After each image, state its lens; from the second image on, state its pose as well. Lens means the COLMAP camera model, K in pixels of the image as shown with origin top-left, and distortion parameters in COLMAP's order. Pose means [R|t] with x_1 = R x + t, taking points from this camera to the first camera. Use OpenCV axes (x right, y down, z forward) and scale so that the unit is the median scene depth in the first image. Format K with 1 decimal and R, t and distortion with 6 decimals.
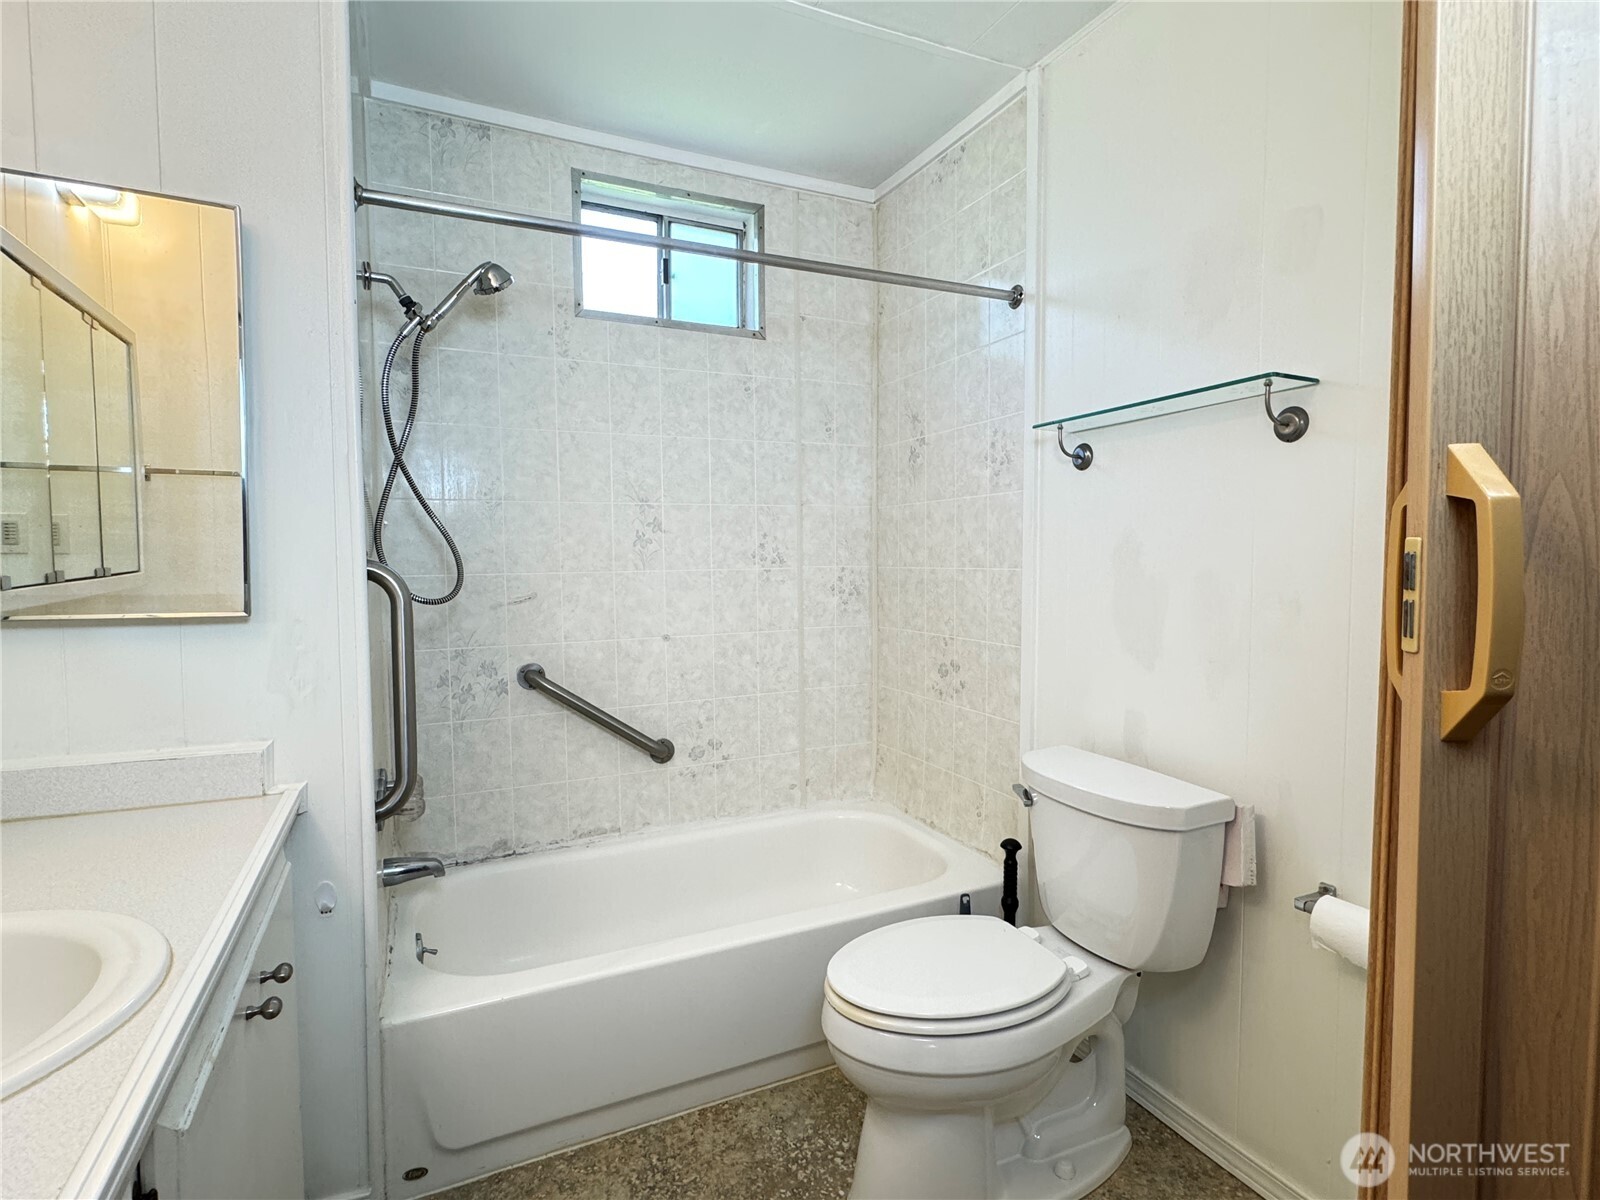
lens RADIAL K [[791.9, 0, 800.0], [0, 791.9, 600.0], [0, 0, 1]] dist [0.001846, 0.000527]
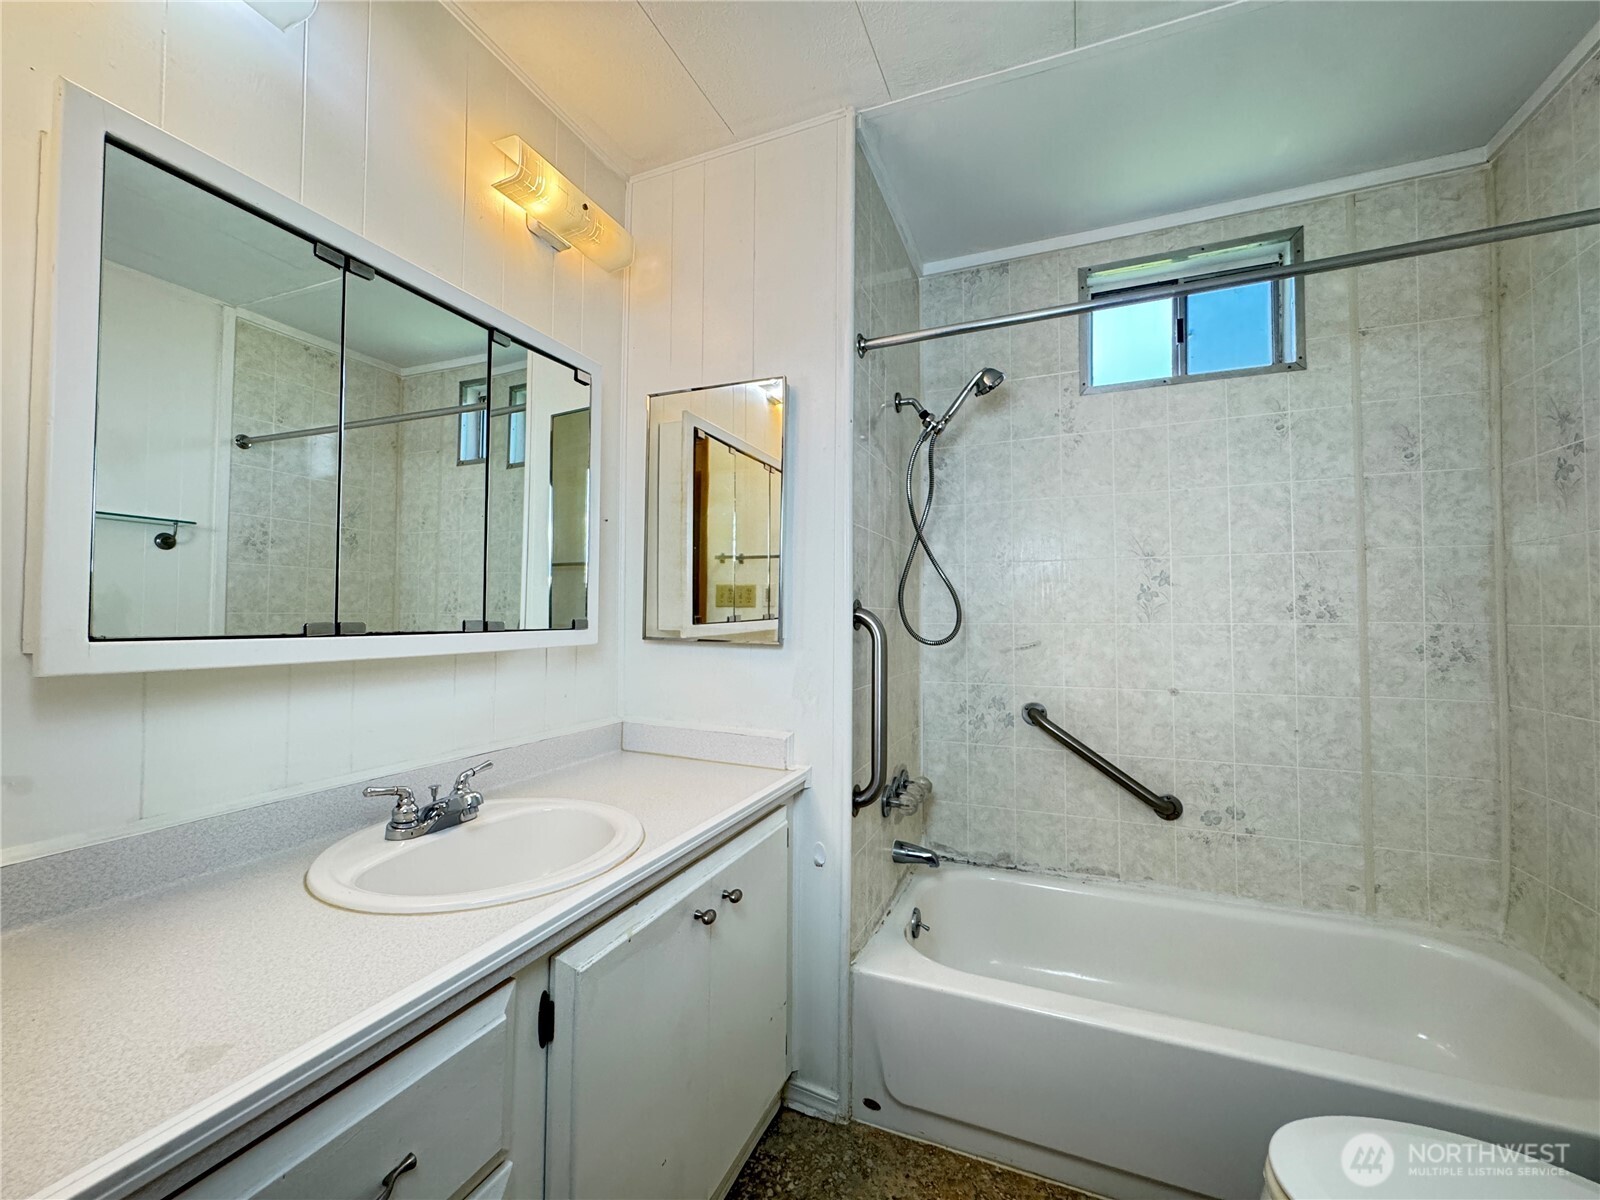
lens RADIAL K [[638.1, 0, 797.8], [0, 638.1, 599.7], [0, 0, 1]] dist [-0.003023, -0.000009]
pose [[0.670453, -0.010554, -0.741877, 0.106846], [-0.048591, 0.997128, -0.058098, 0.002147], [0.740359, 0.075001, 0.668014, 0.114151]]
